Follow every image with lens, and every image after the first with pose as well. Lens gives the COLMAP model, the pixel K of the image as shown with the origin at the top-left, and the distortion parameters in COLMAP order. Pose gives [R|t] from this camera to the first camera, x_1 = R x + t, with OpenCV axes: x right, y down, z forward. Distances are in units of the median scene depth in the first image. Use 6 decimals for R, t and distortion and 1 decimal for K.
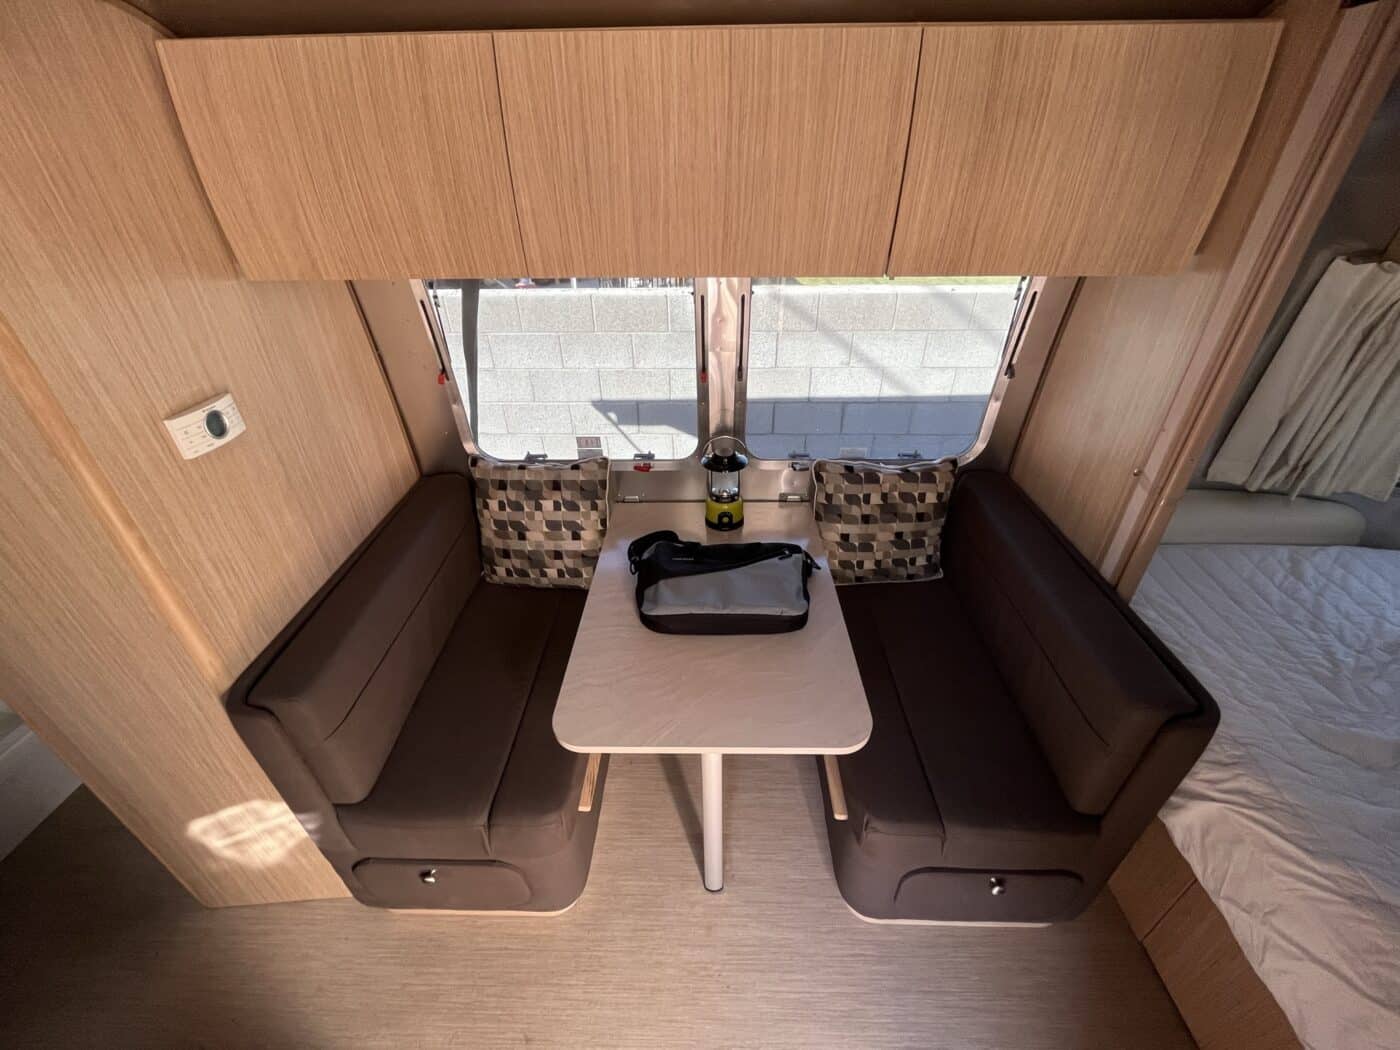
lens RADIAL K [[565.3, 0, 692.2], [0, 565.3, 527.8], [0, 0, 1]] dist [-0.001084, 0.000413]
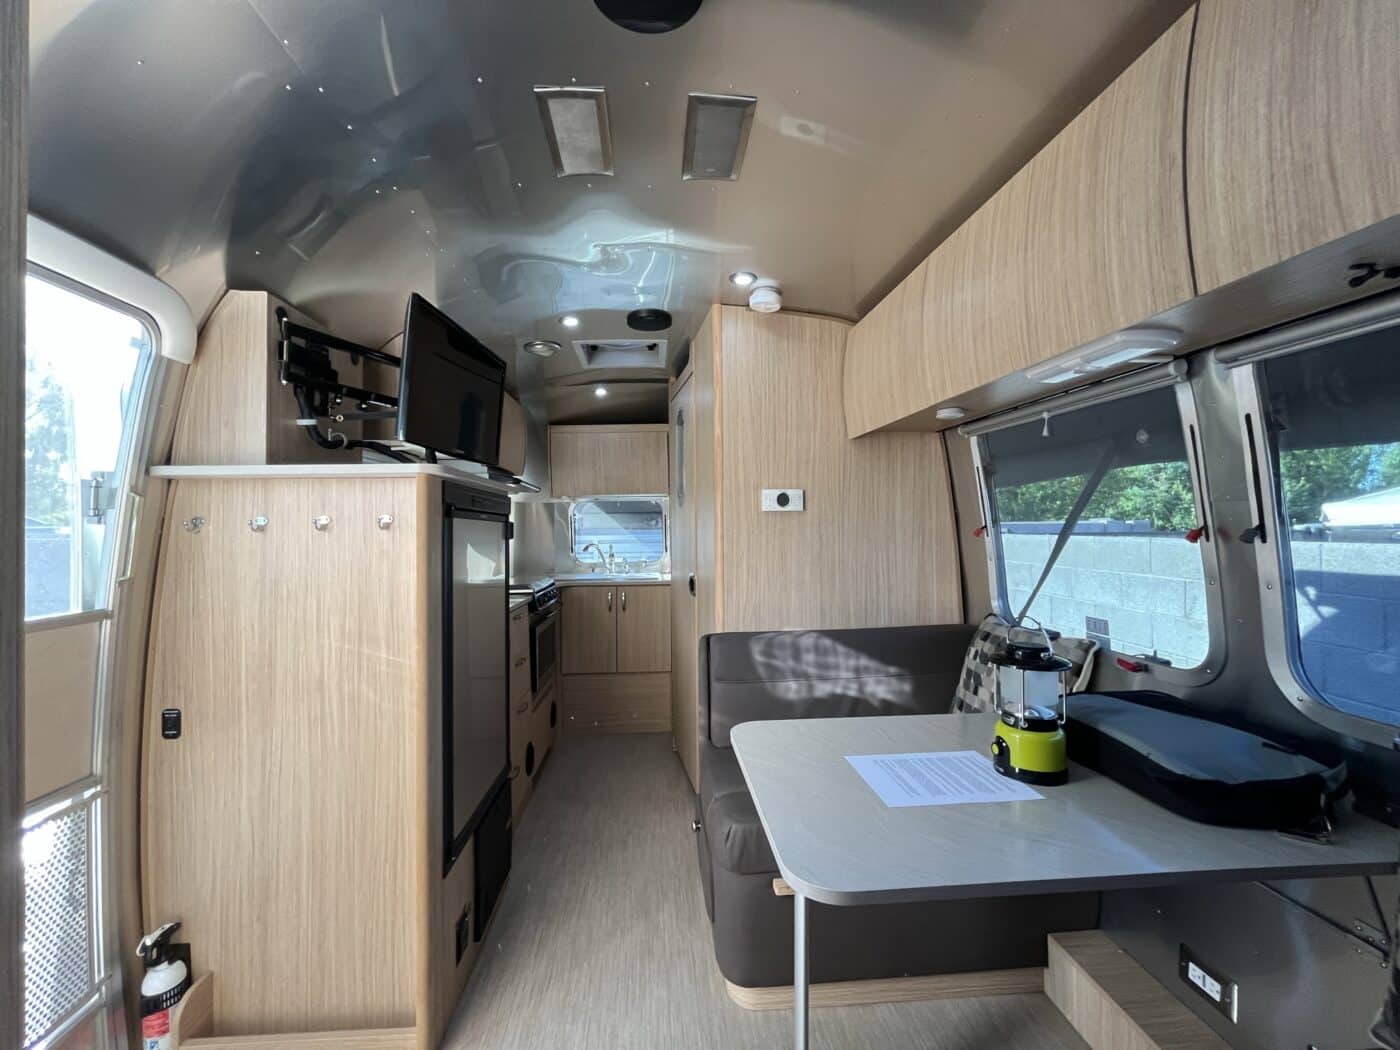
lens RADIAL K [[565.3, 0, 692.2], [0, 565.3, 527.8], [0, 0, 1]] dist [-0.001084, 0.000413]
pose [[0.093857, 0.007490, -0.995557, 0.597842], [-0.540040, 0.840457, -0.044590, 0.085264], [0.836389, 0.541826, 0.082928, 0.381279]]
